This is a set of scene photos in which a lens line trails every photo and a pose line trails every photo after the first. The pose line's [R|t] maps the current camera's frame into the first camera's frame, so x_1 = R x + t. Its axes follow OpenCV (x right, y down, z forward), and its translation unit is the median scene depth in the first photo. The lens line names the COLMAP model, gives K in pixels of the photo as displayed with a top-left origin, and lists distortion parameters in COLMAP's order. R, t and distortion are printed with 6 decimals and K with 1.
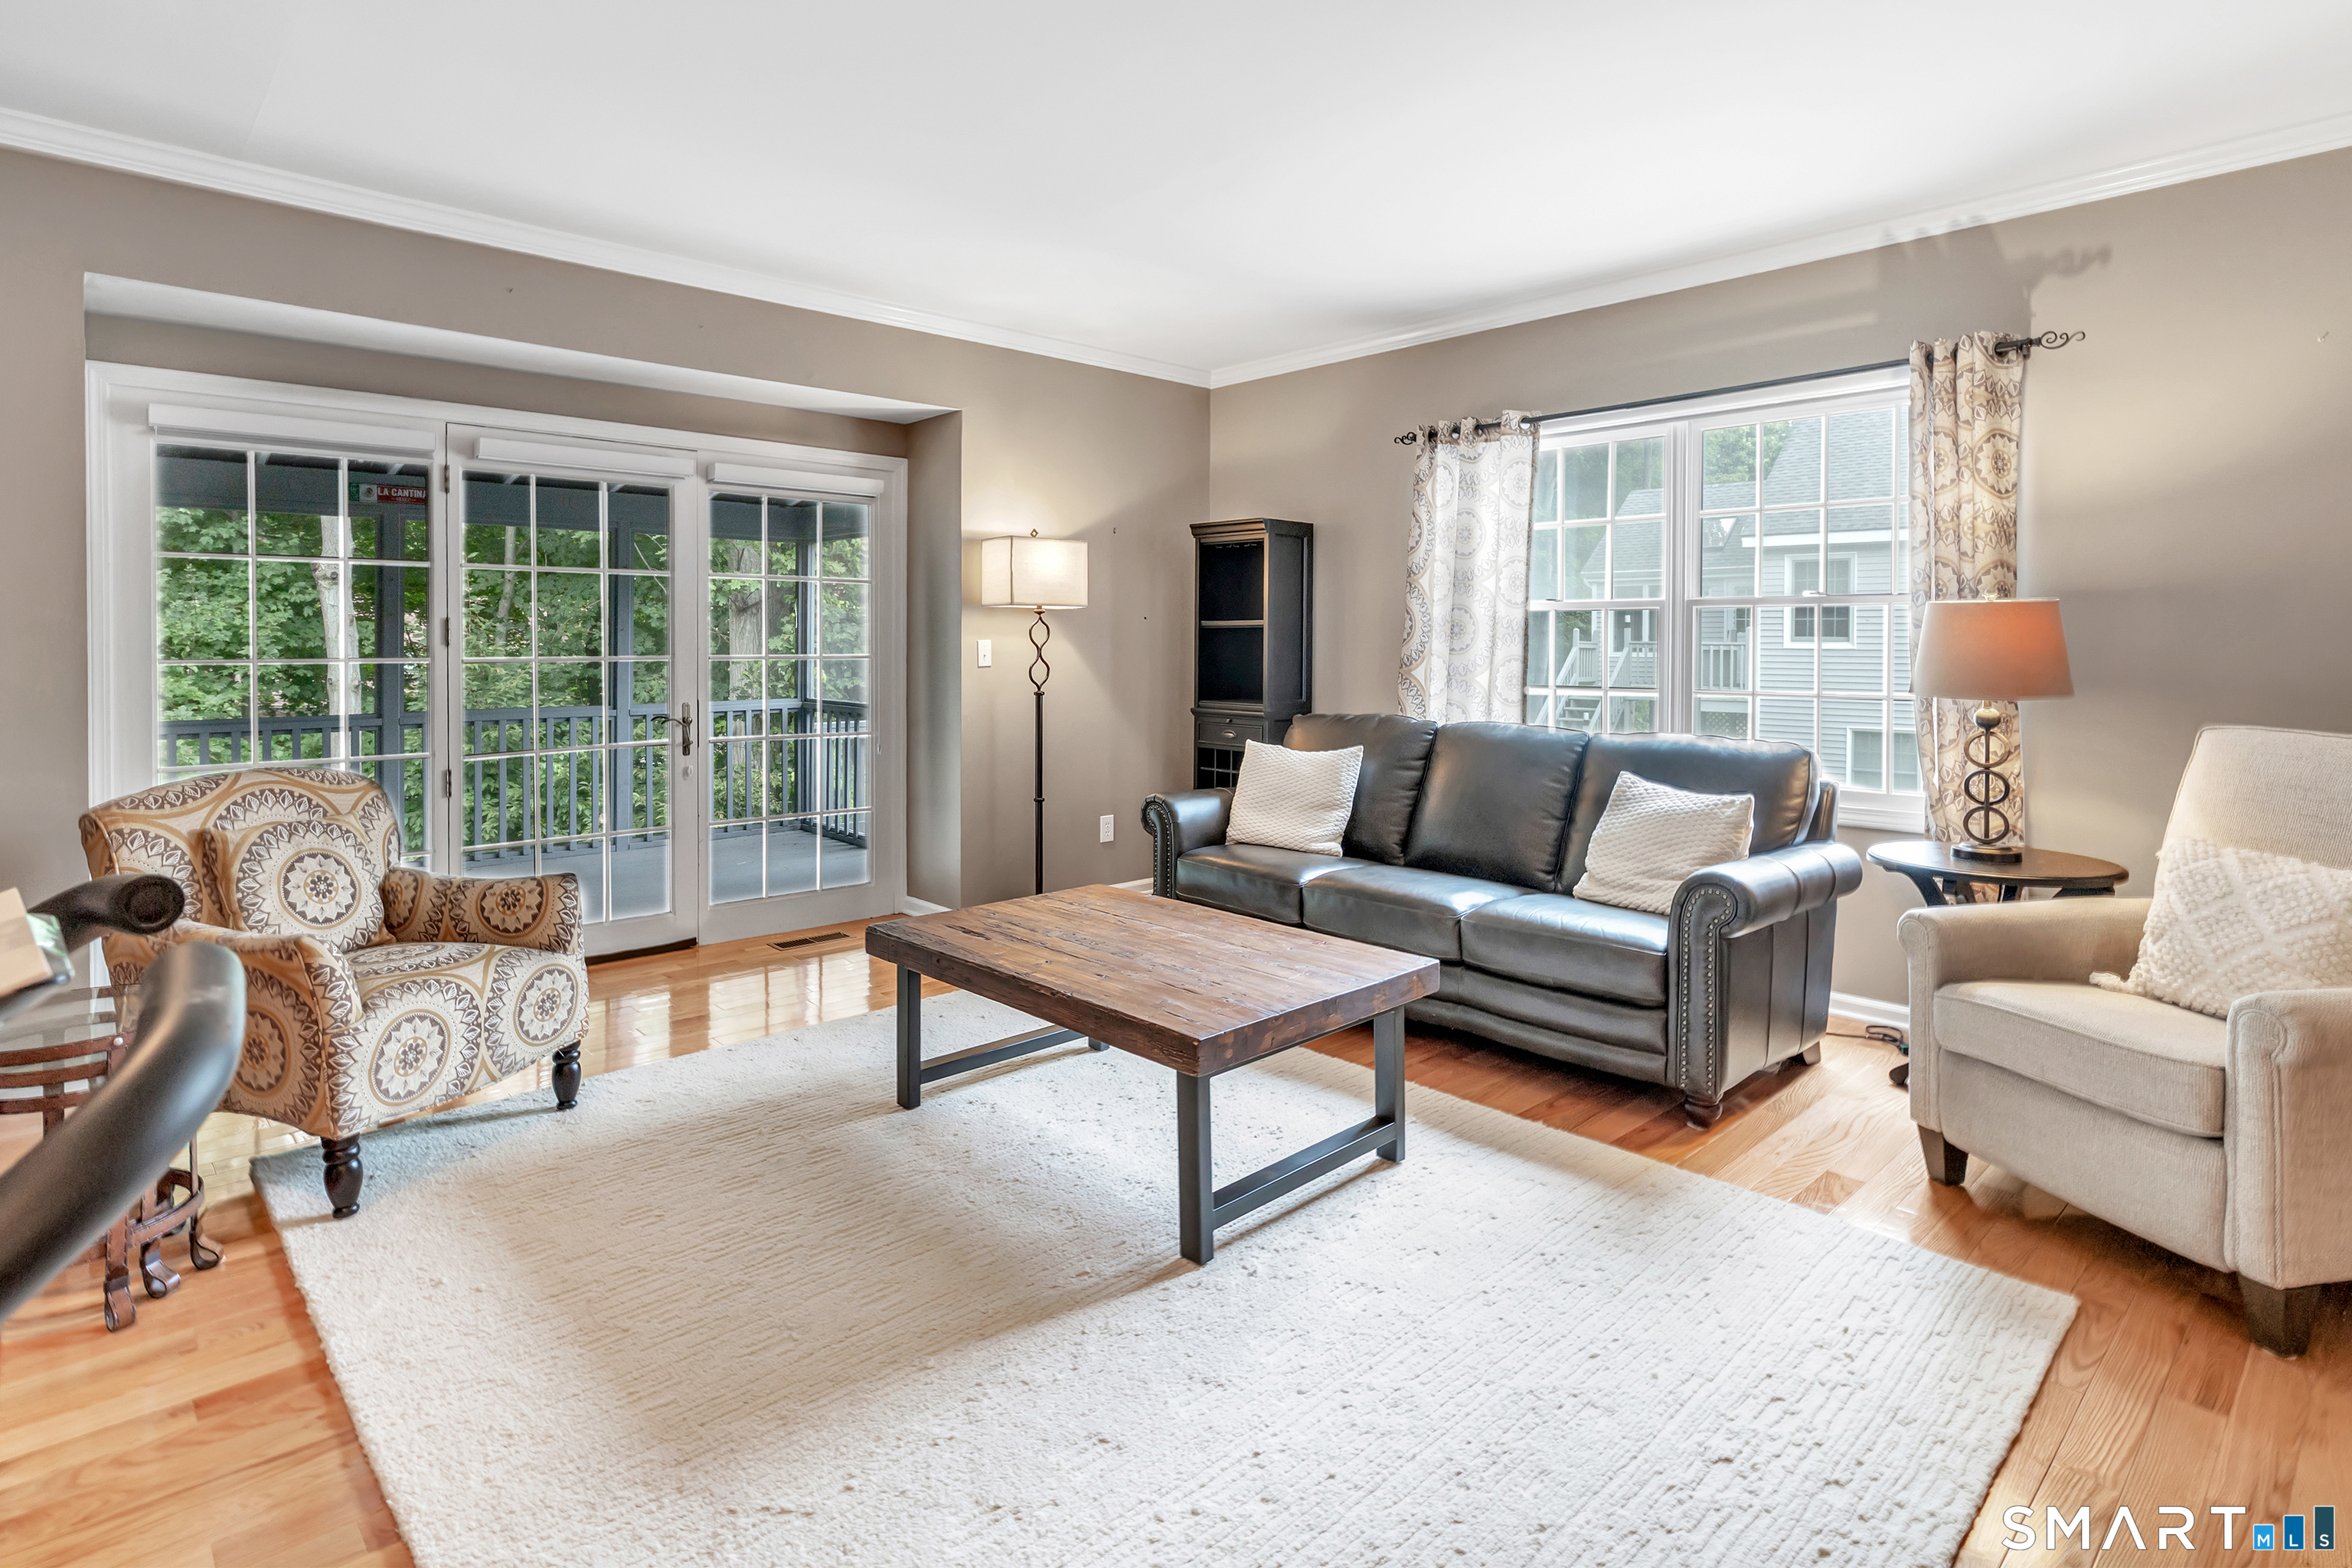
lens RADIAL K [[1201.3, 0, 1096.6], [0, 1201.3, 659.2], [0, 0, 1]] dist [0.001100, -0.000435]
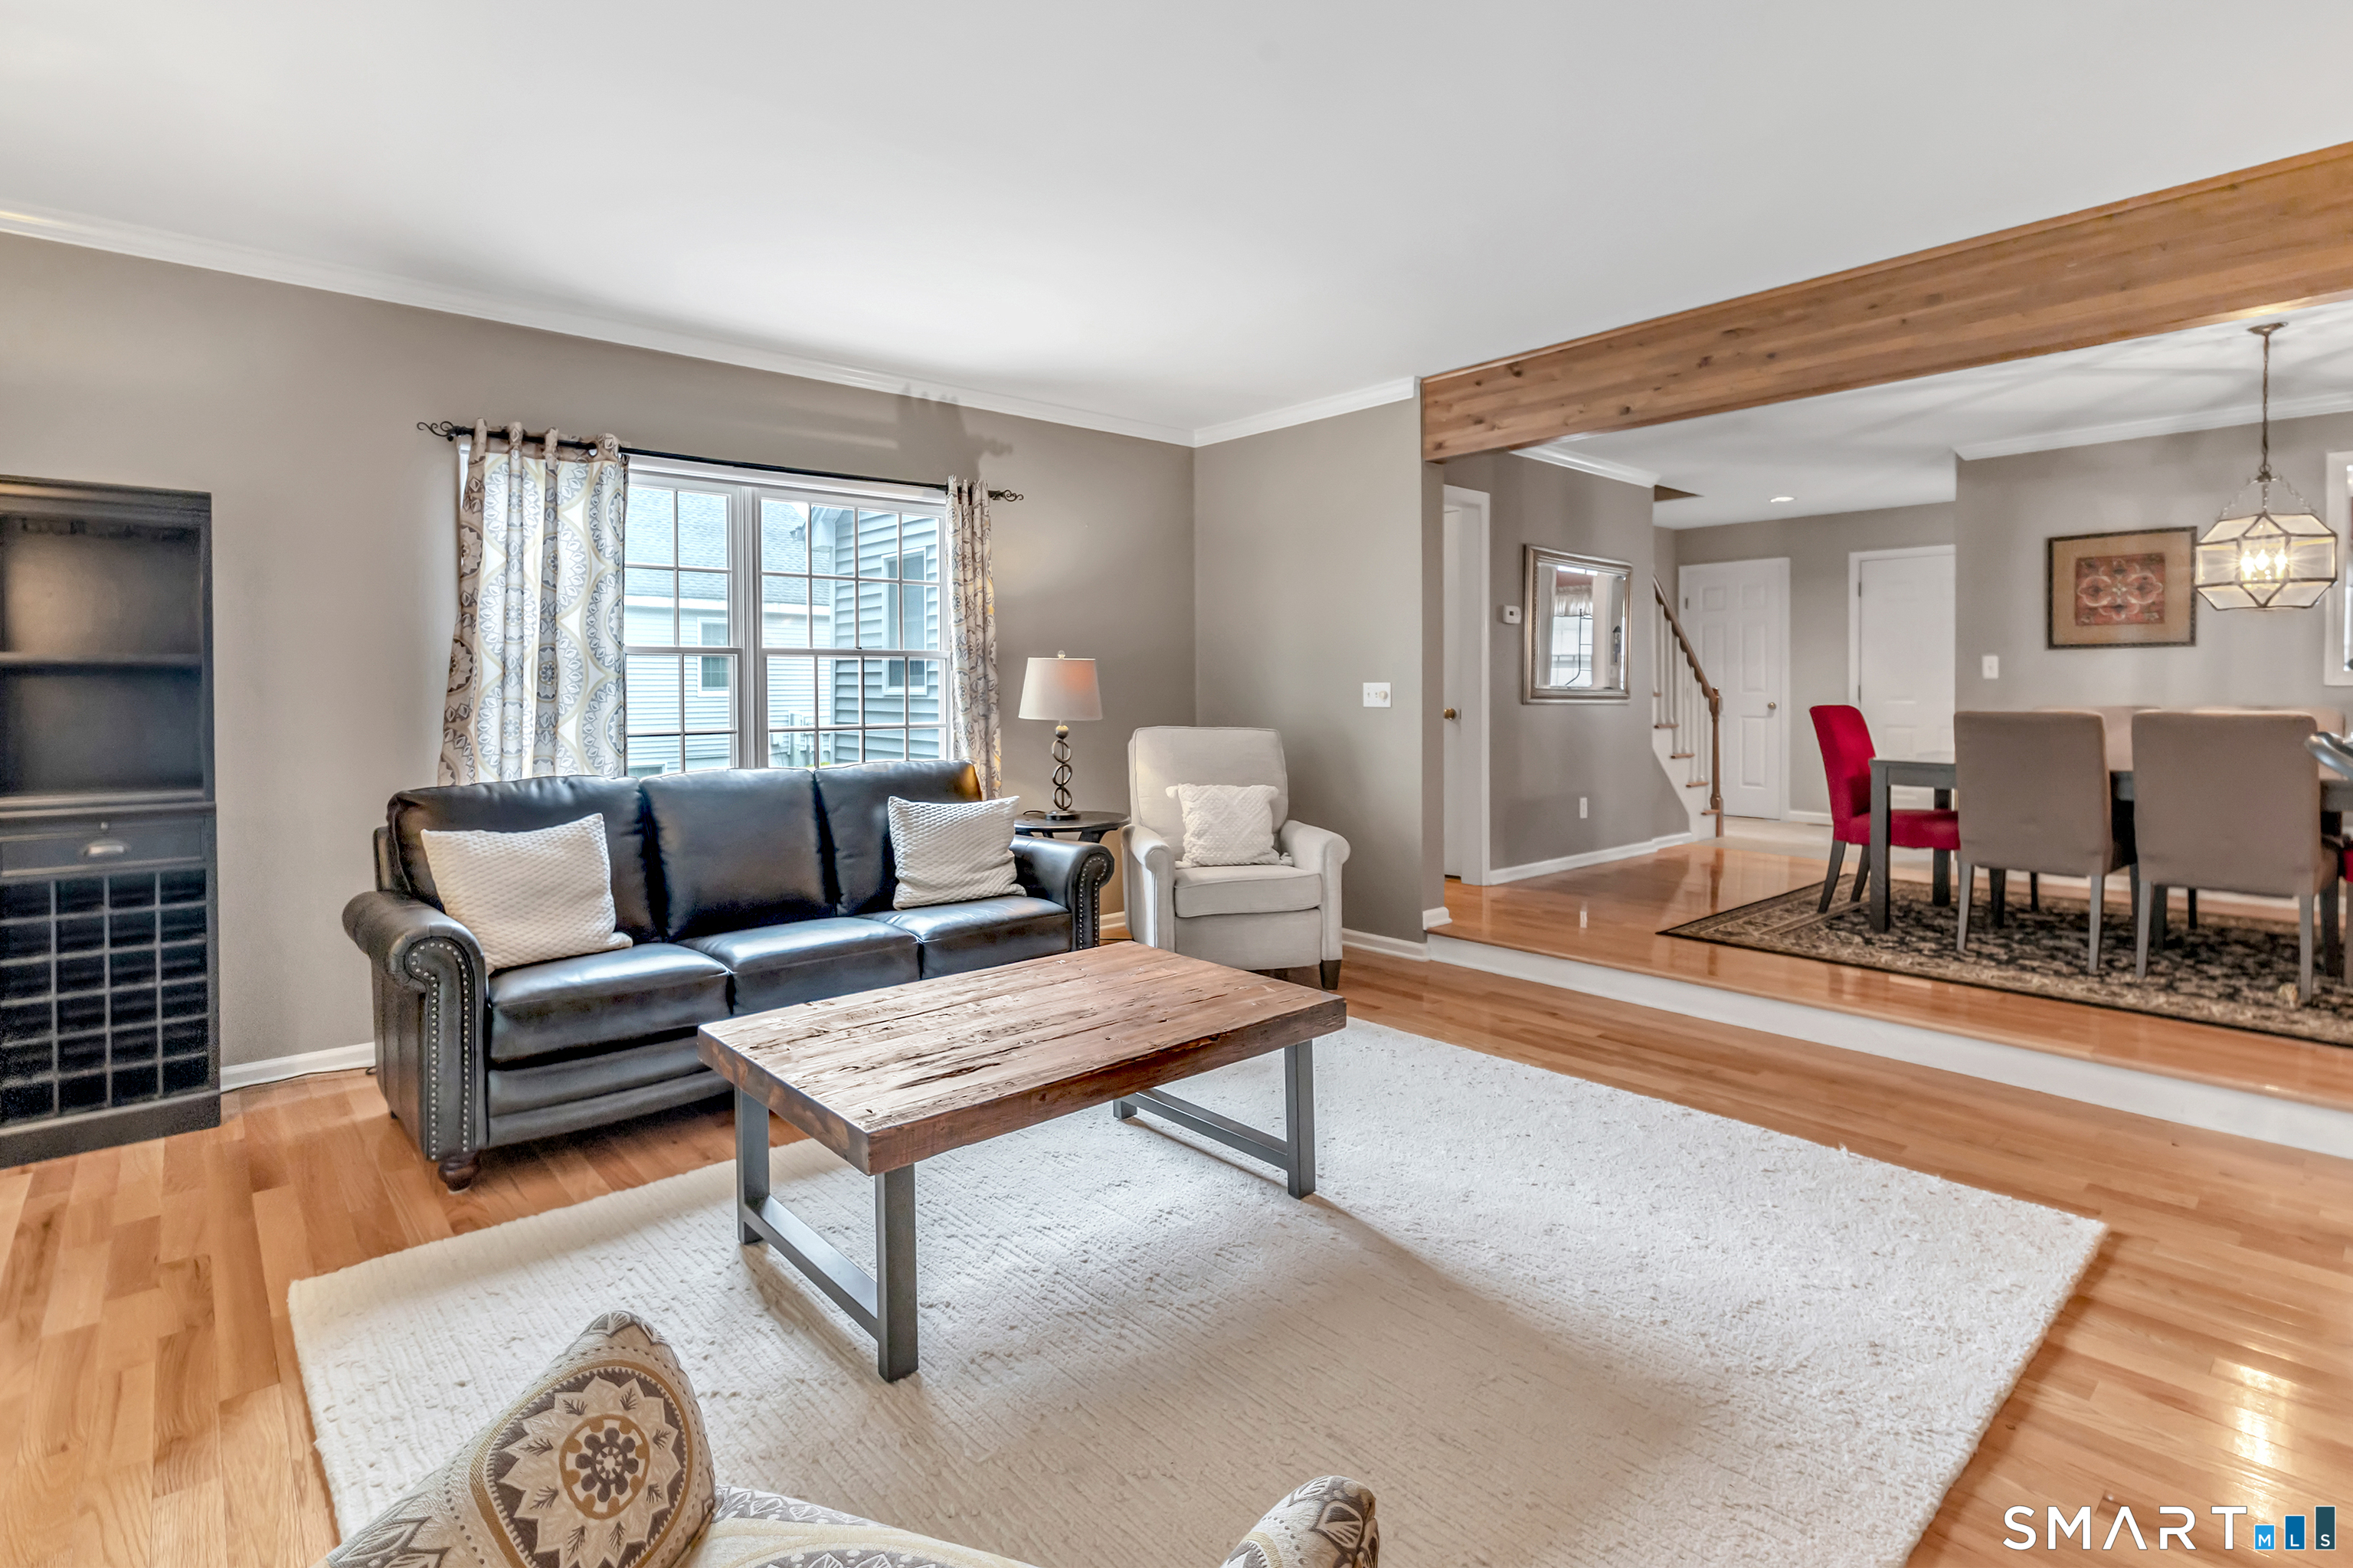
lens RADIAL K [[1164.9, 0, 1197.7], [0, 1164.9, 700.0], [0, 0, 1]] dist [0.004618, 0.001560]
pose [[-0.017391, -0.016169, 0.999718, -0.686768], [0.019947, 0.999665, 0.016515, -0.013845], [-0.999650, 0.020229, -0.017063, 0.706811]]
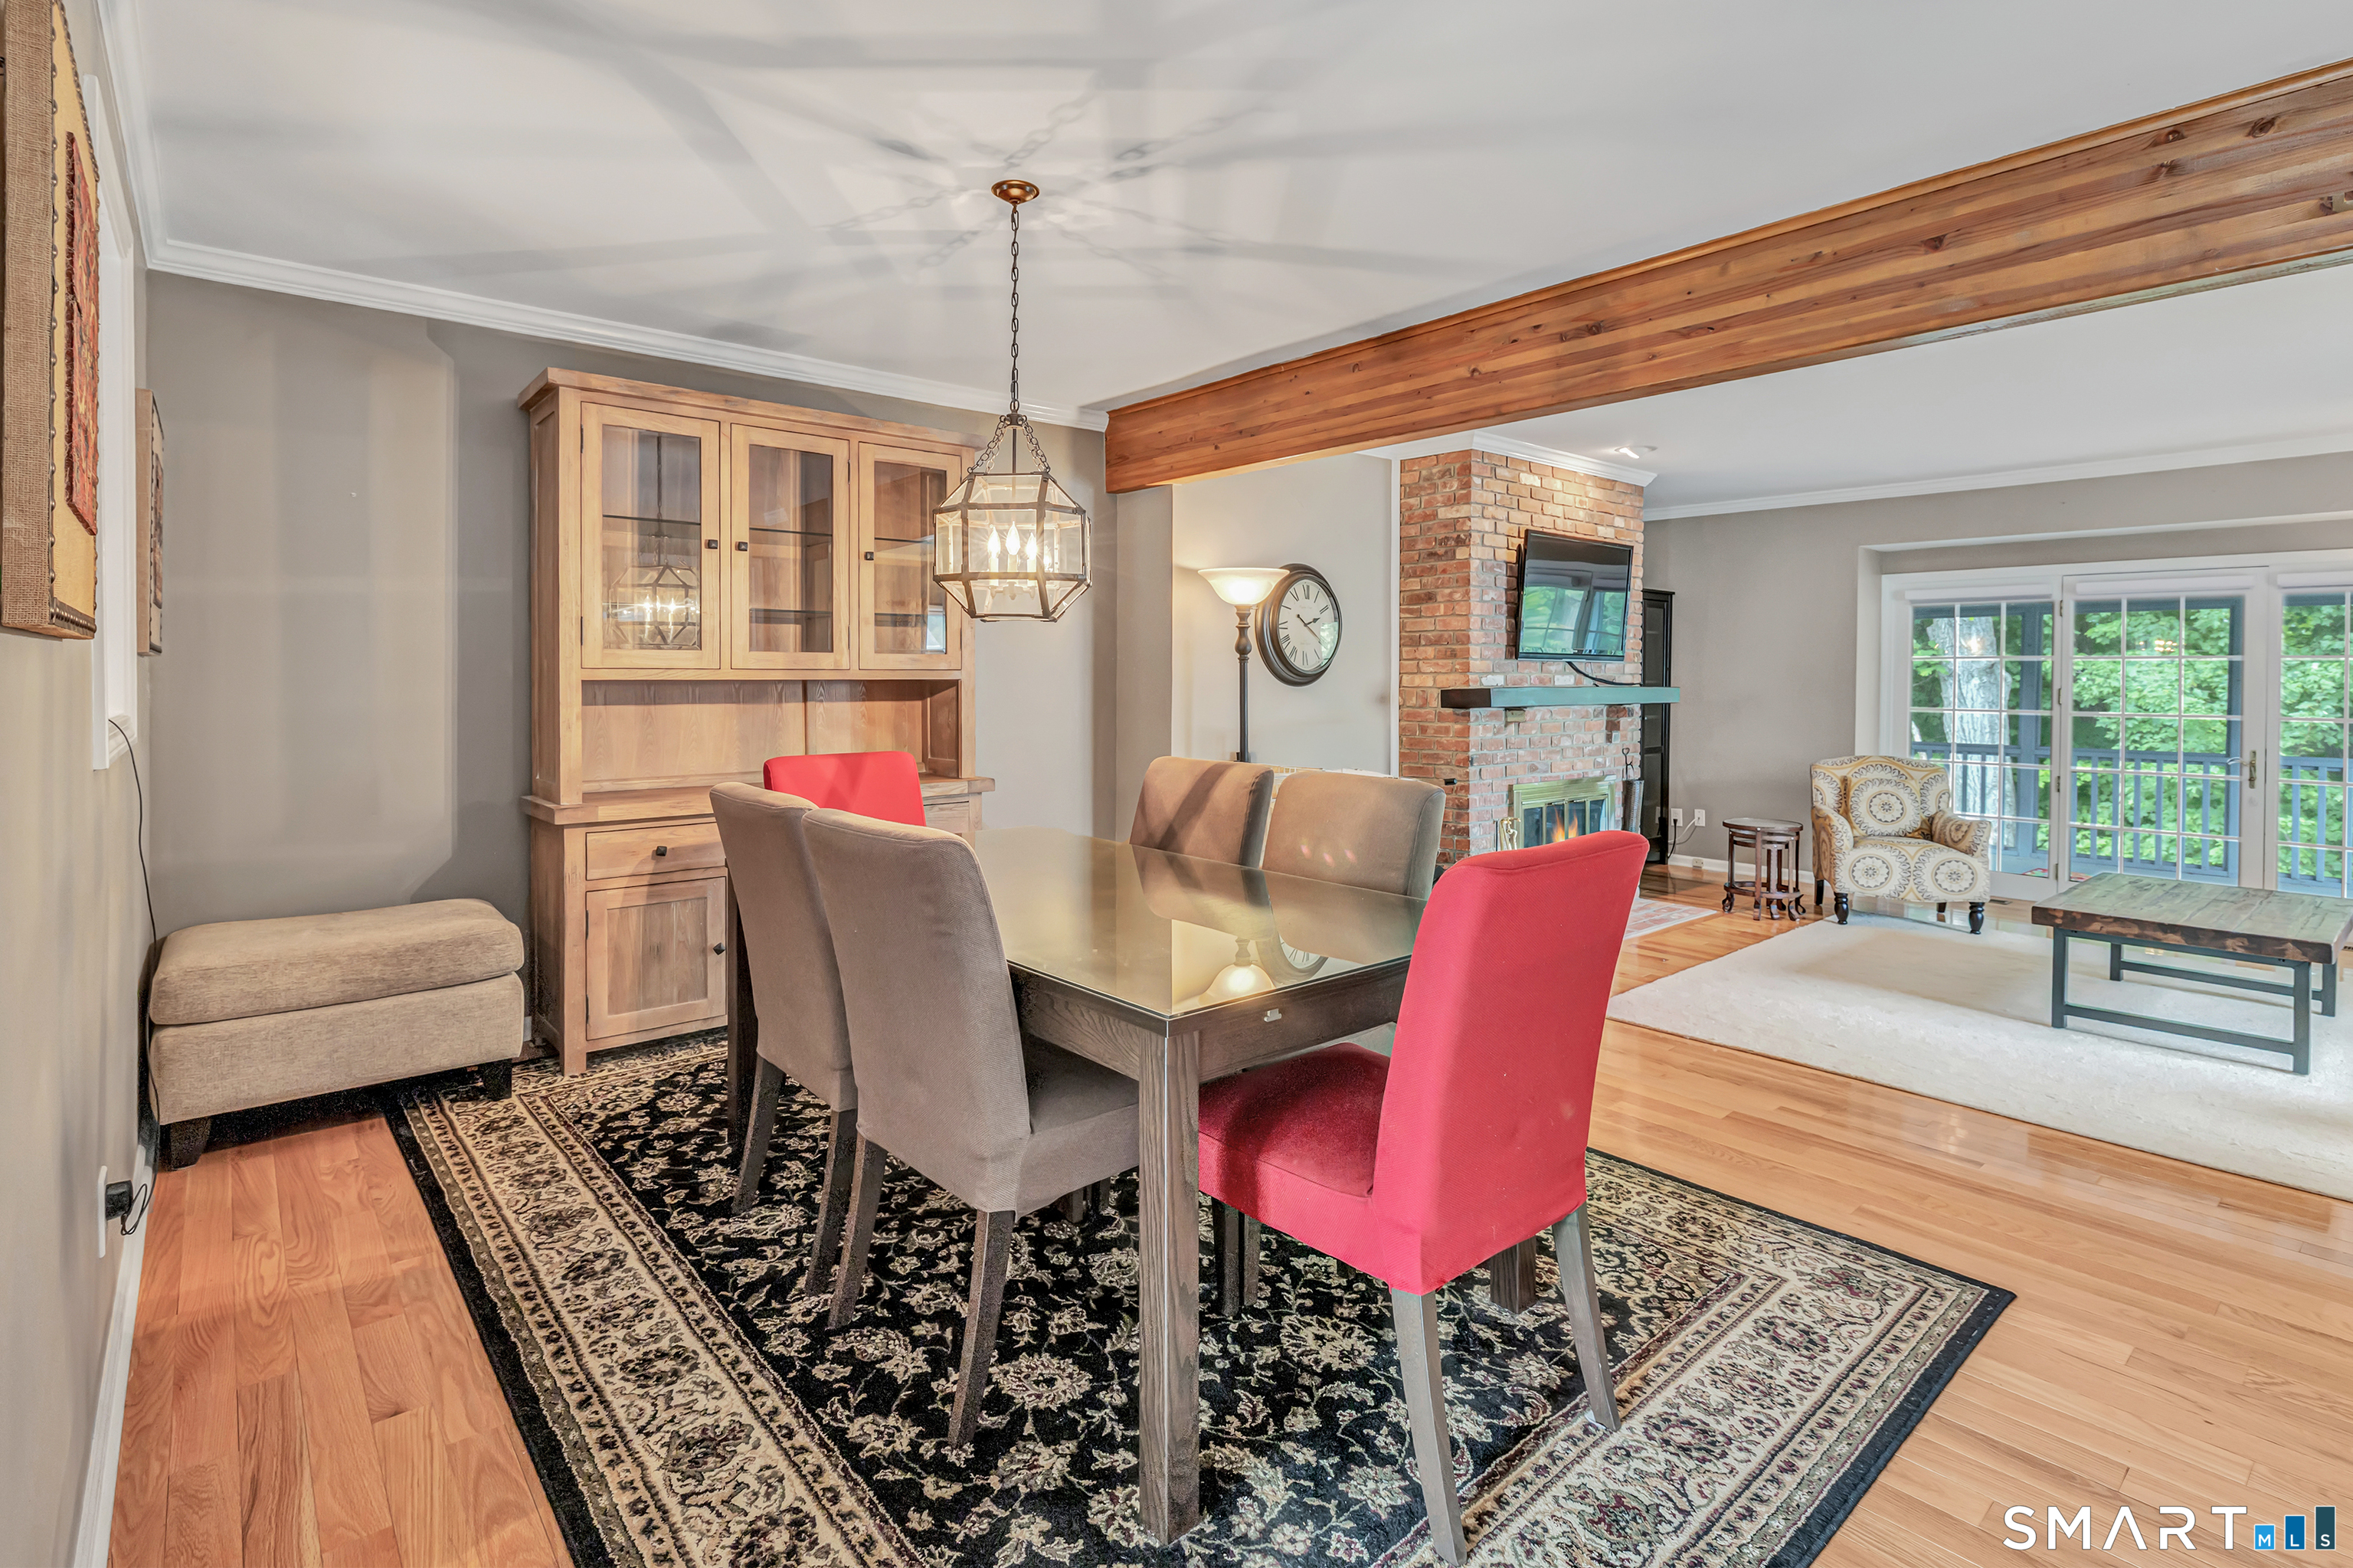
lens RADIAL K [[1121.2, 0, 1179.1], [0, 1121.2, 684.9], [0, 0, 1]] dist [0.001426, -0.001354]
pose [[-0.015243, 0.008007, -0.999852, 1.230354], [-0.021661, 0.999731, 0.008336, -0.028756], [0.999649, 0.021785, -0.015065, -0.272628]]
